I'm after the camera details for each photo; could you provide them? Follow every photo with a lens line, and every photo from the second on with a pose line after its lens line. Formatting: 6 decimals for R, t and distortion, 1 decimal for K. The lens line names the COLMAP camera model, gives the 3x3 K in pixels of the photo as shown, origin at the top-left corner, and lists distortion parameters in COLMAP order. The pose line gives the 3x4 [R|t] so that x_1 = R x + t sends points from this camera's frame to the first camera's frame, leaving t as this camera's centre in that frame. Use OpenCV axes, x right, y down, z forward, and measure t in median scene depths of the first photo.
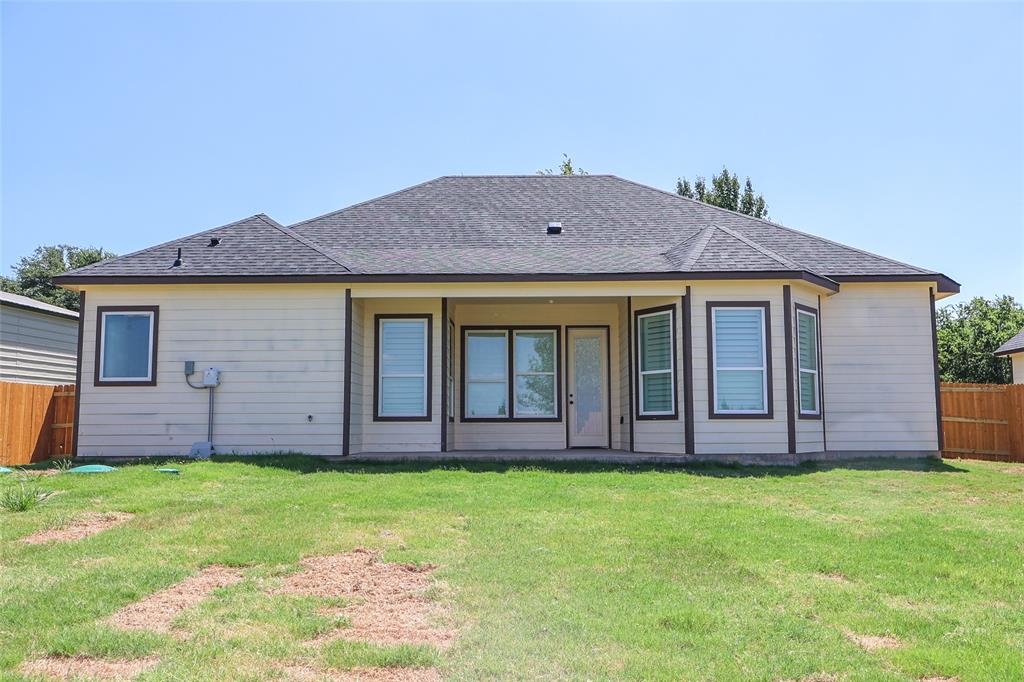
lens RADIAL K [[854.1, 0, 512.0], [0, 854.1, 341.0], [0, 0, 1]] dist [-0.039708, -0.002989]
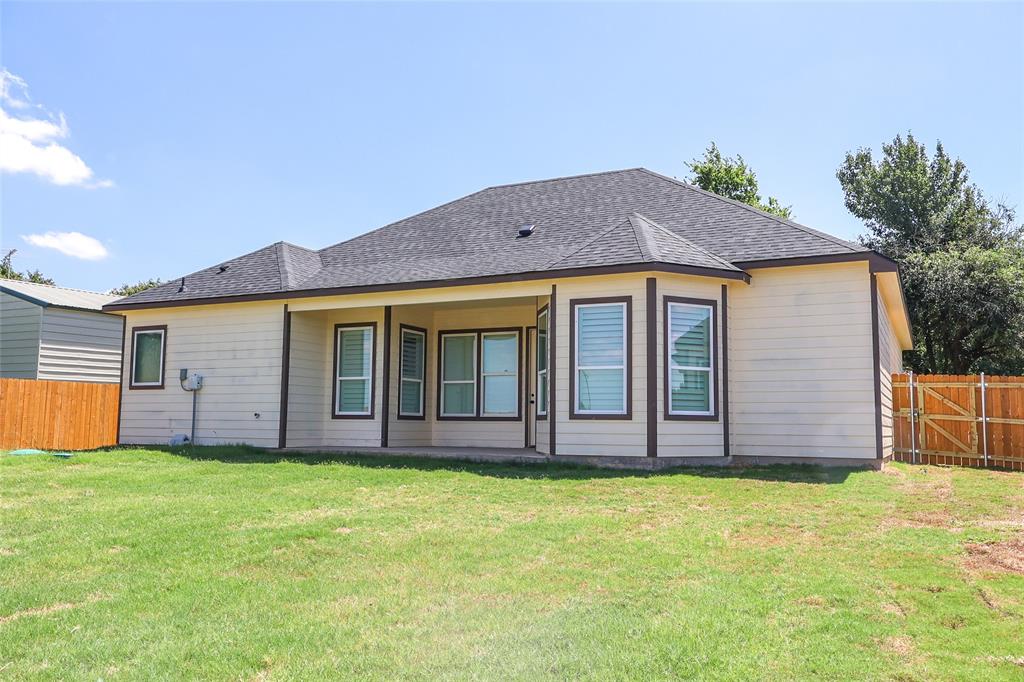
lens RADIAL K [[854.1, 0, 512.0], [0, 854.1, 341.0], [0, 0, 1]] dist [-0.039708, -0.002989]
pose [[0.906873, -0.030348, -0.420309, 0.571233], [0.031705, 0.999490, -0.003760, 0.002907], [0.420209, -0.009916, 0.907373, 0.079943]]
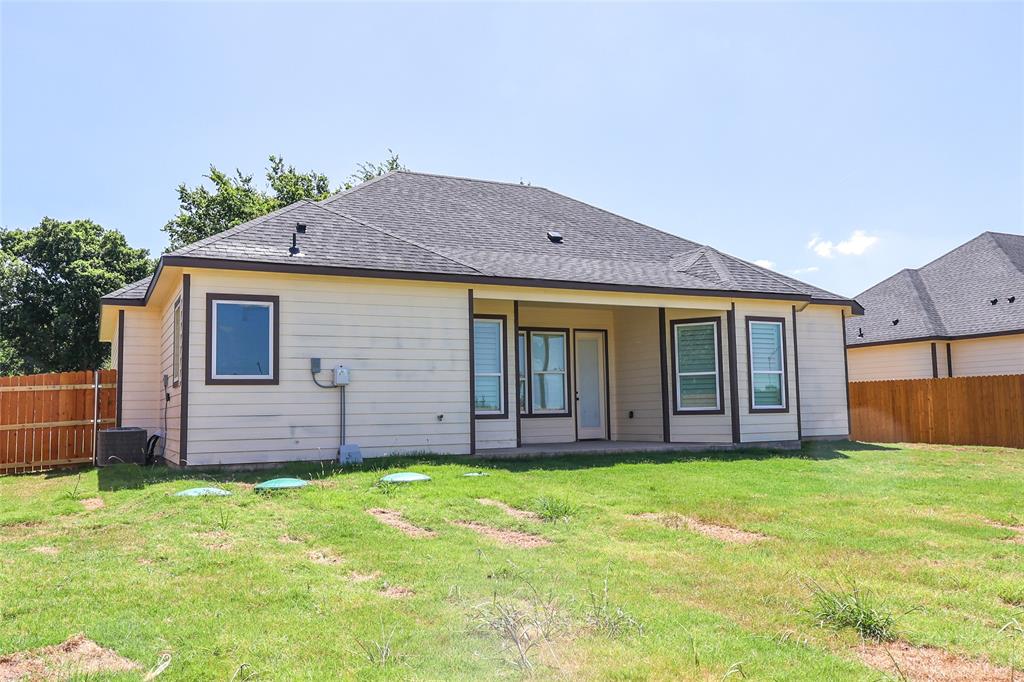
lens RADIAL K [[857.5, 0, 498.5], [0, 857.5, 325.4], [0, 0, 1]] dist [-0.071503, -0.002384]
pose [[0.892365, 0.034516, 0.449992, -0.619380], [-0.032839, 0.999394, -0.011535, -0.007546], [-0.450118, -0.004483, 0.892958, 0.078033]]
